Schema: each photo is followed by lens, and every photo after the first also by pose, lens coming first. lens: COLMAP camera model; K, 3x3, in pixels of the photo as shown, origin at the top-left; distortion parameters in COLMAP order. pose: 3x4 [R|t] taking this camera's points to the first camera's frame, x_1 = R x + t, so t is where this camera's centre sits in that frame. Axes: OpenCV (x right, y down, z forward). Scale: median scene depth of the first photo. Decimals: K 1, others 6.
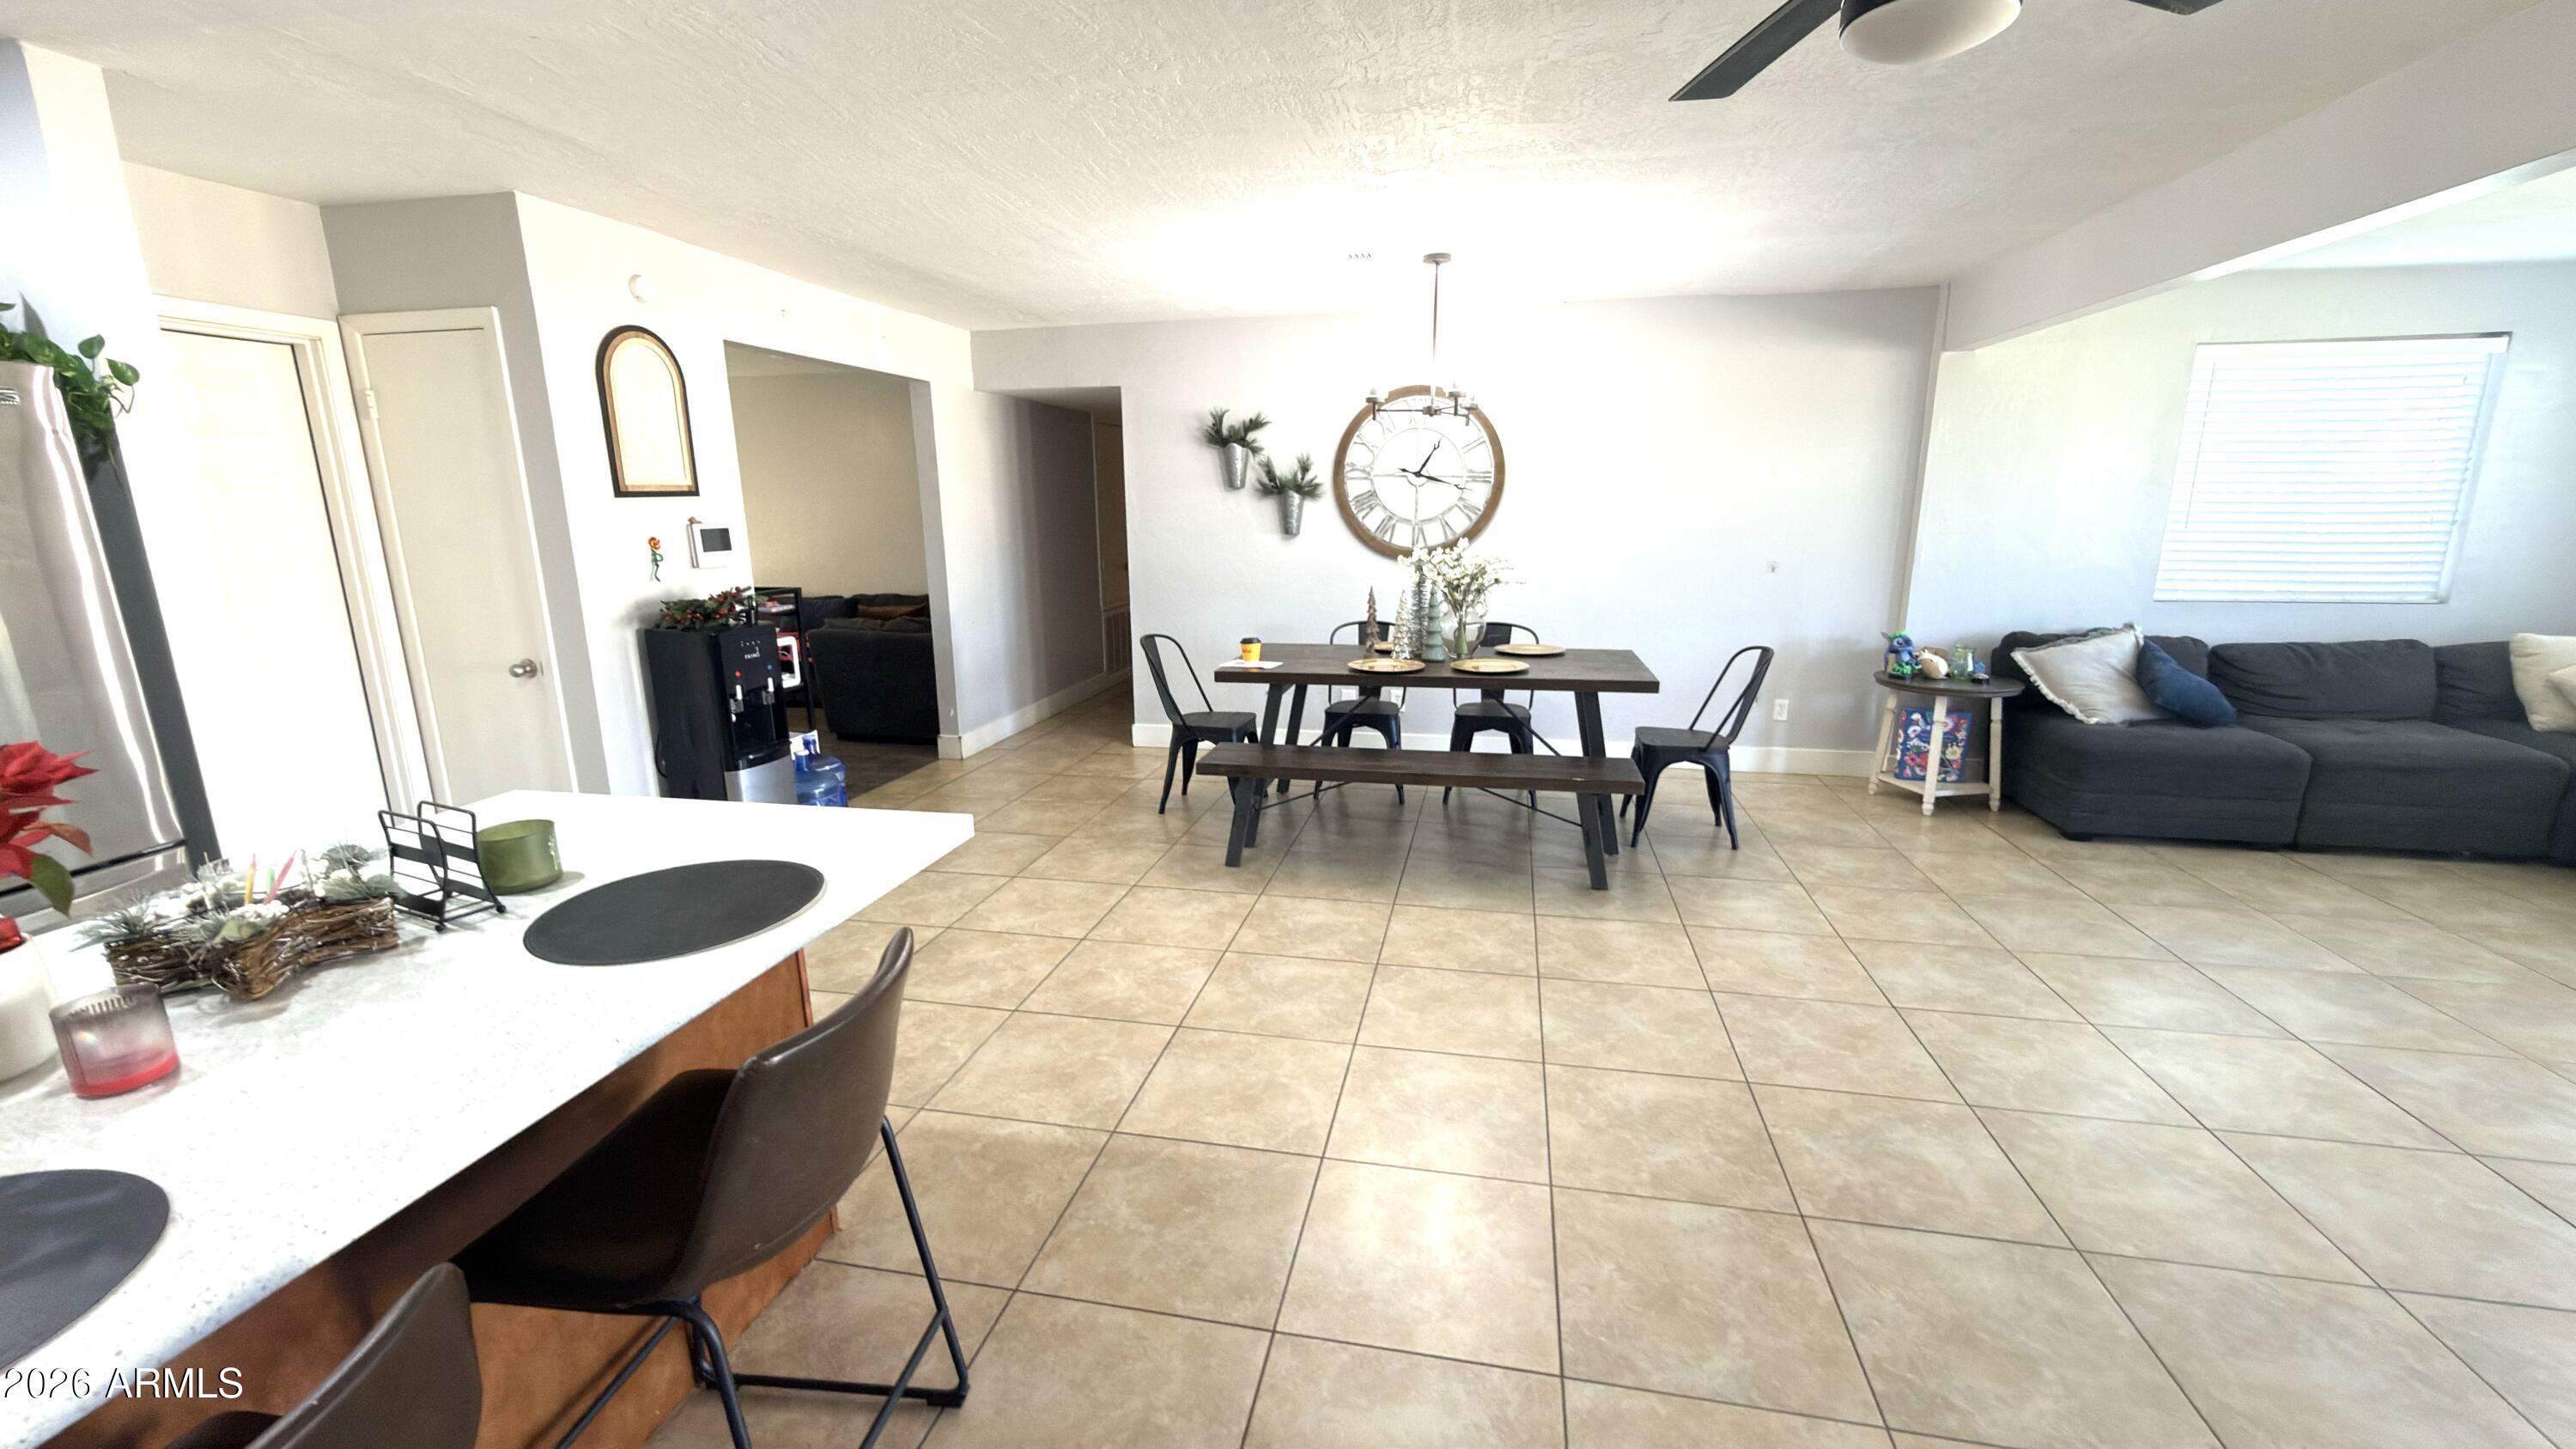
lens RADIAL K [[1044.5, 0, 1291.2], [0, 1044.5, 727.5], [0, 0, 1]] dist [-0.000211, -0.000062]
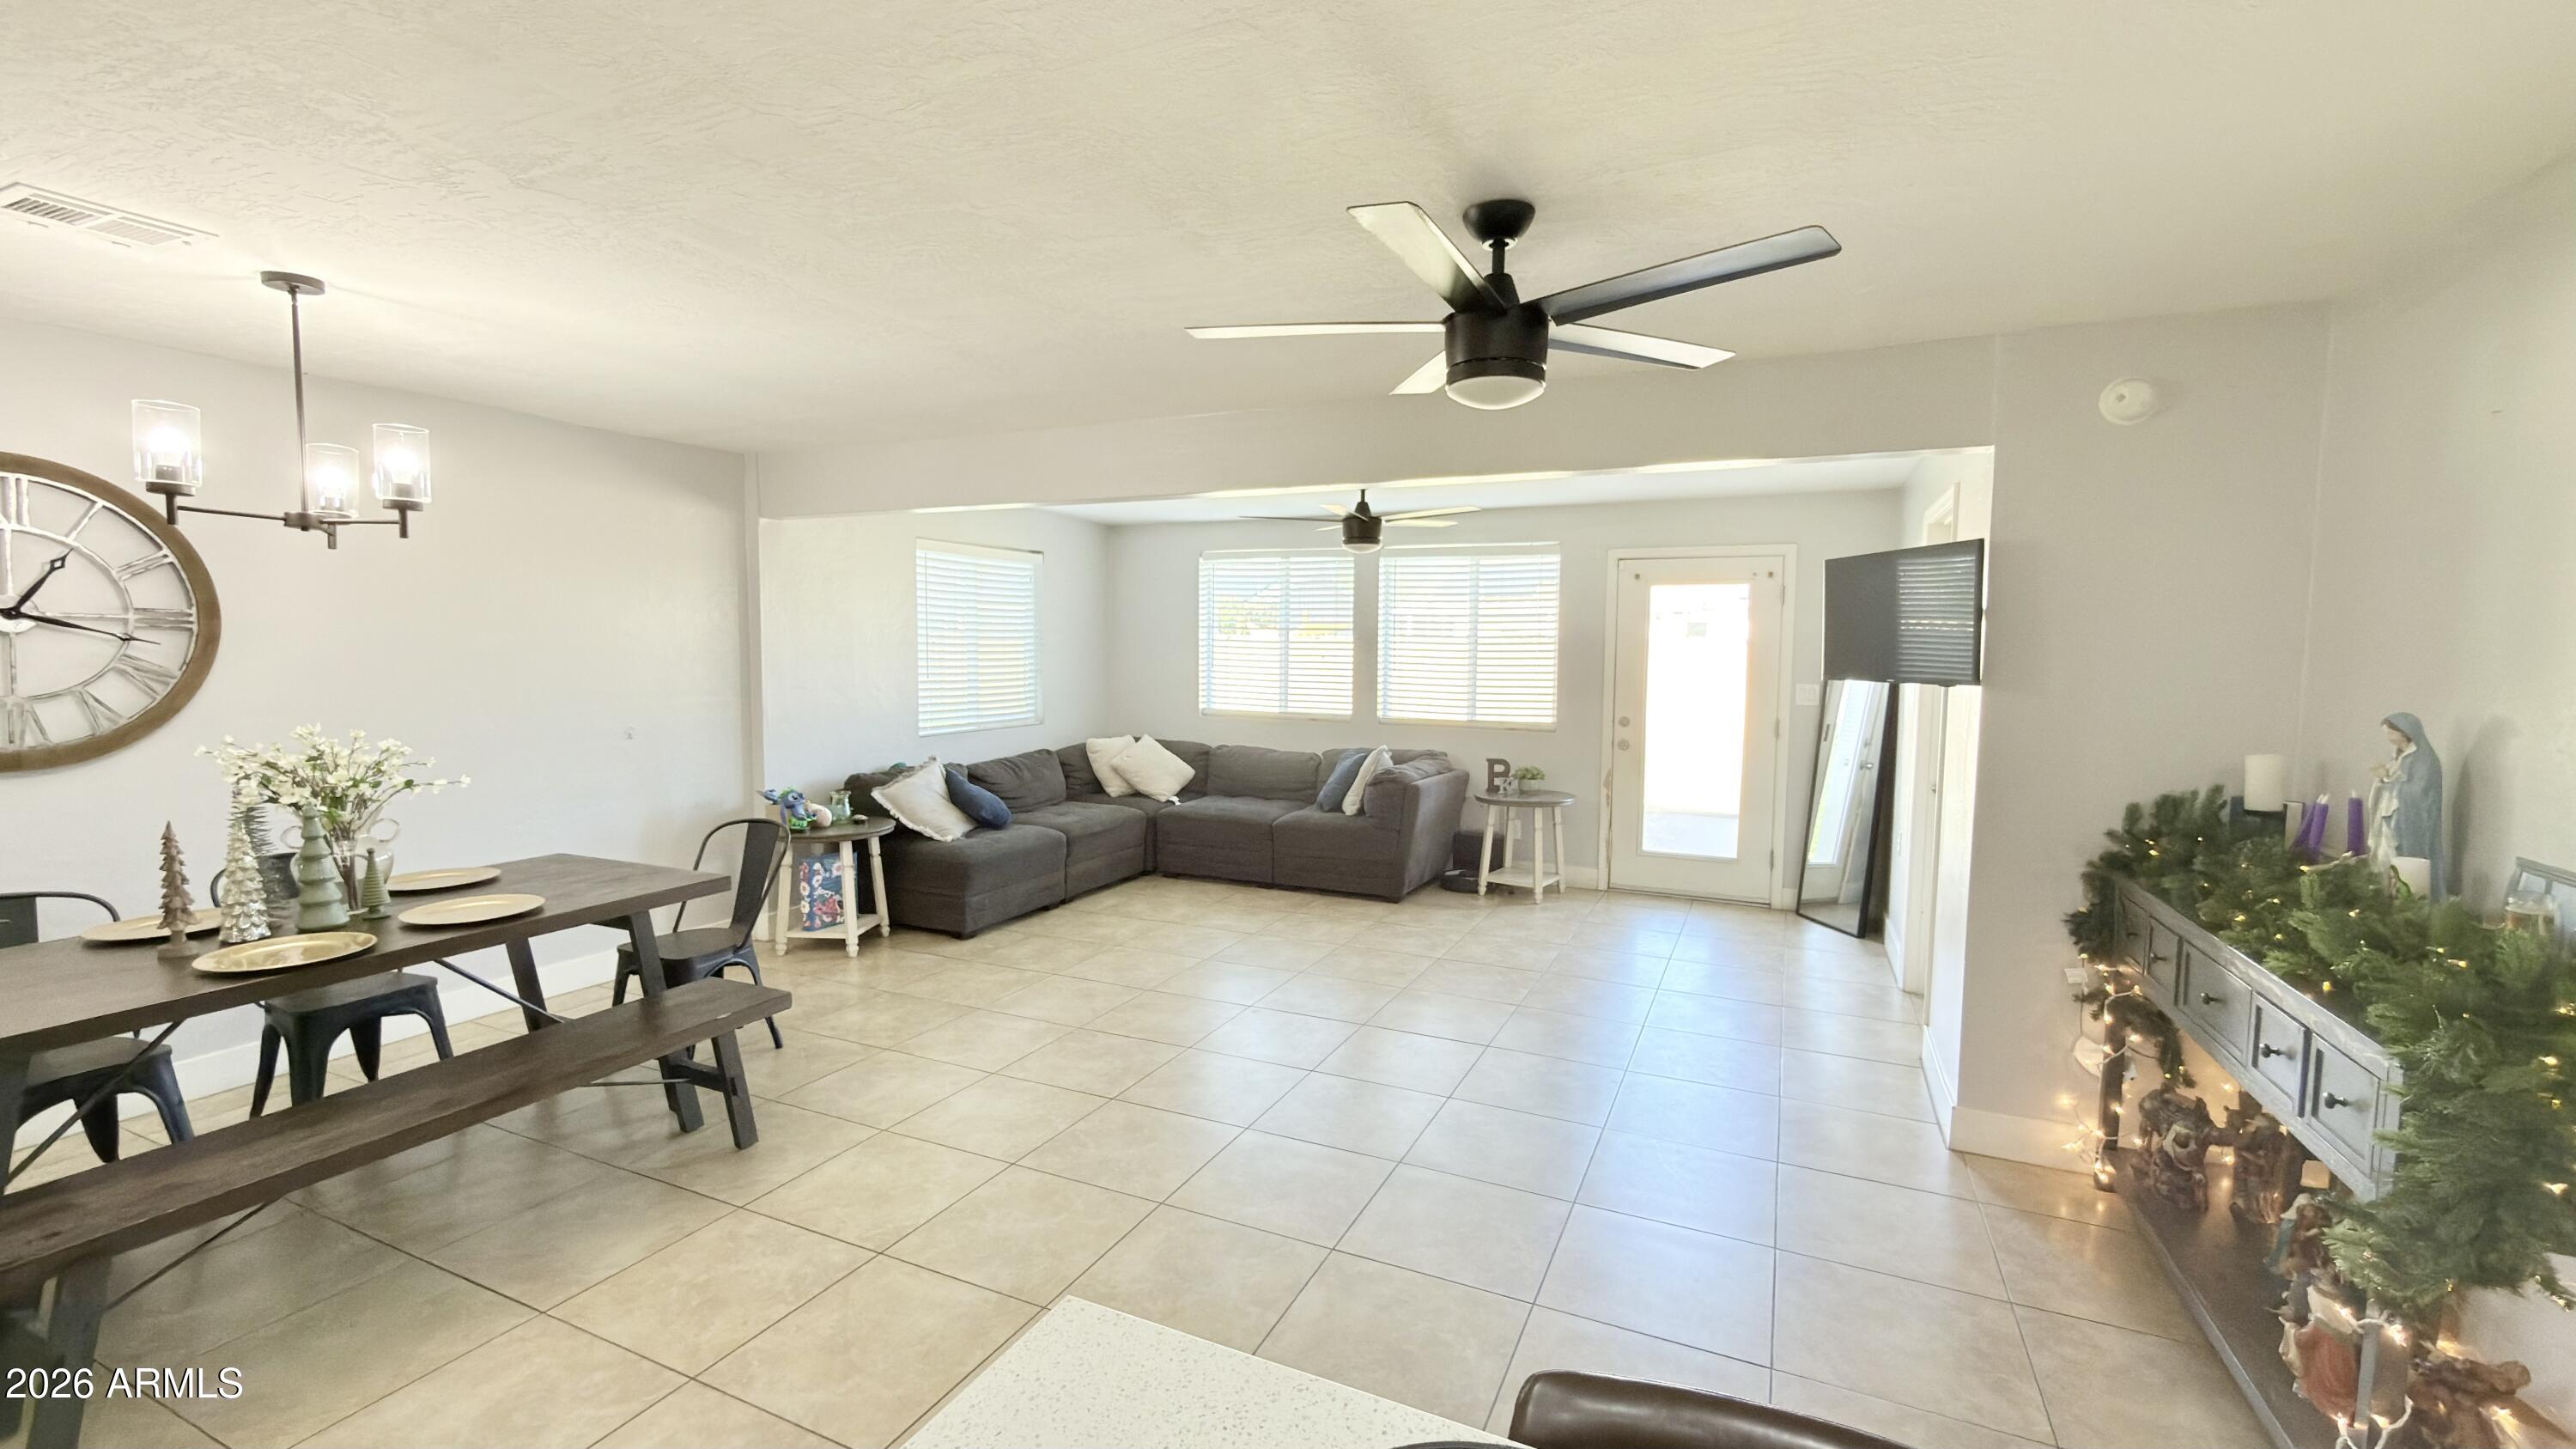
lens RADIAL K [[1044.5, 0, 1350.8], [0, 1044.5, 729.9], [0, 0, 1]] dist [-0.000211, -0.000062]
pose [[0.212935, -0.070640, 0.974509, -0.284040], [0.198883, 0.979636, 0.027555, -0.067755], [-0.956611, 0.187946, 0.222648, 0.257976]]
